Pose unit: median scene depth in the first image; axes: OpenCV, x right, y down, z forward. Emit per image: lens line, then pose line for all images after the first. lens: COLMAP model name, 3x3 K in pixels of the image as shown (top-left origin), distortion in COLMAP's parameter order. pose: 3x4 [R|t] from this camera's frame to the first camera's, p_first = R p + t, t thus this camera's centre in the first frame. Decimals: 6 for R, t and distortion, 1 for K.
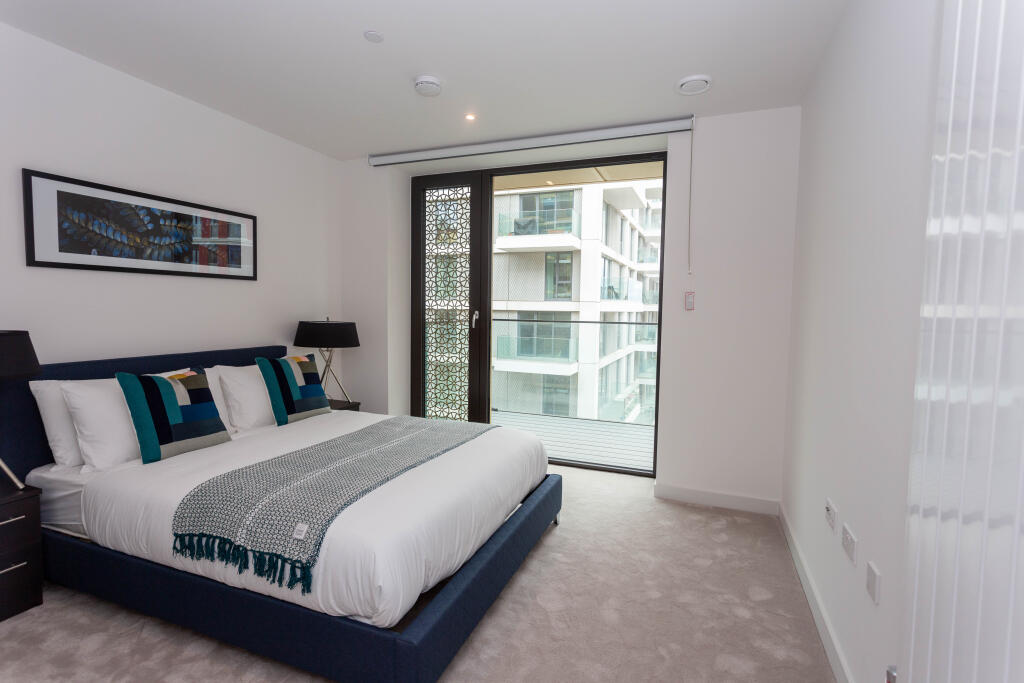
lens RADIAL K [[479.1, 0, 512.0], [0, 479.1, 341.5], [0, 0, 1]] dist [0.002795, 0.000717]
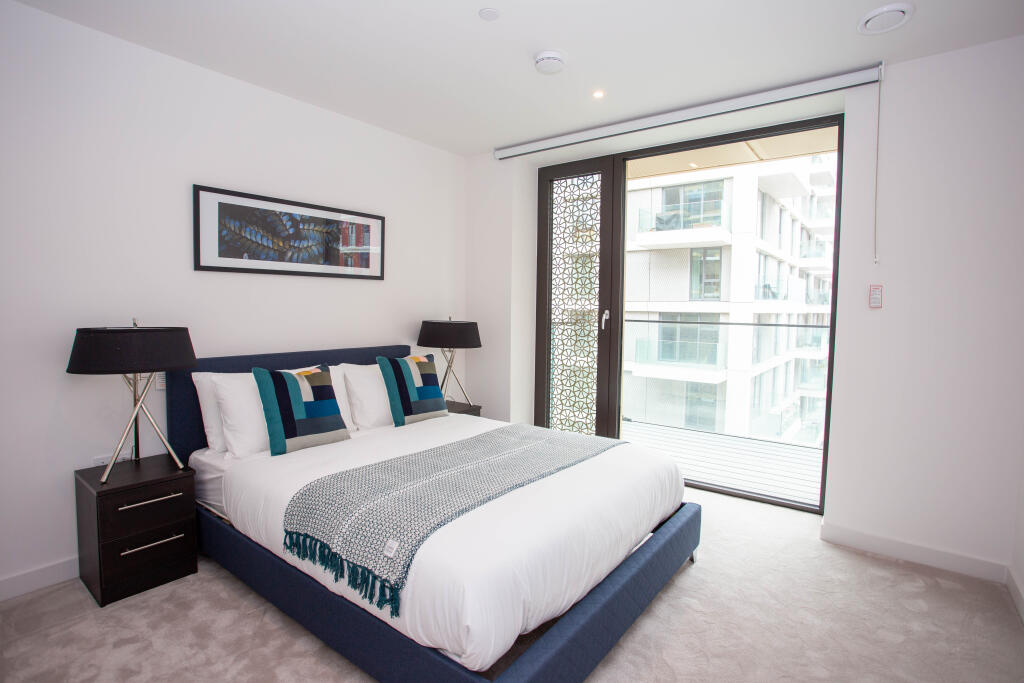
lens RADIAL K [[494.1, 0, 512.0], [0, 494.1, 341.5], [0, 0, 1]] dist [-0.070209, 0.030796]
pose [[0.961238, 0.015353, -0.275293, 0.017708], [-0.016650, 0.999859, -0.002374, 0.000088], [0.275218, 0.006865, 0.961357, 0.101592]]
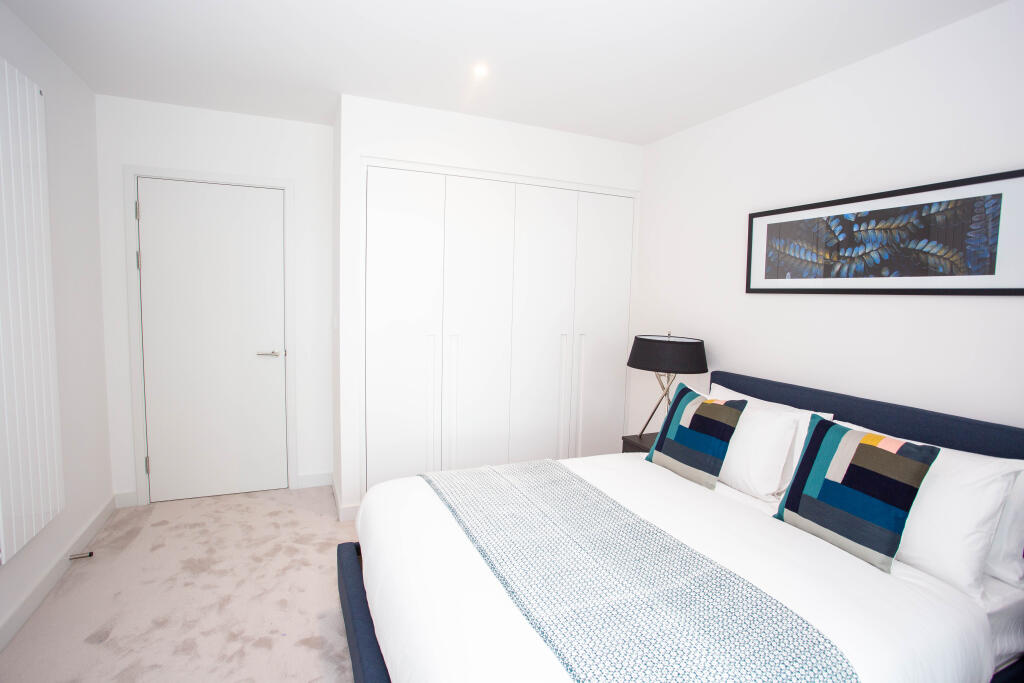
lens RADIAL K [[494.1, 0, 512.0], [0, 494.1, 341.5], [0, 0, 1]] dist [-0.070209, 0.030796]
pose [[-0.701034, 0.033987, -0.712317, 0.247330], [-0.087801, 0.987150, 0.133510, -0.125072], [0.707702, 0.156138, -0.689042, 1.220726]]
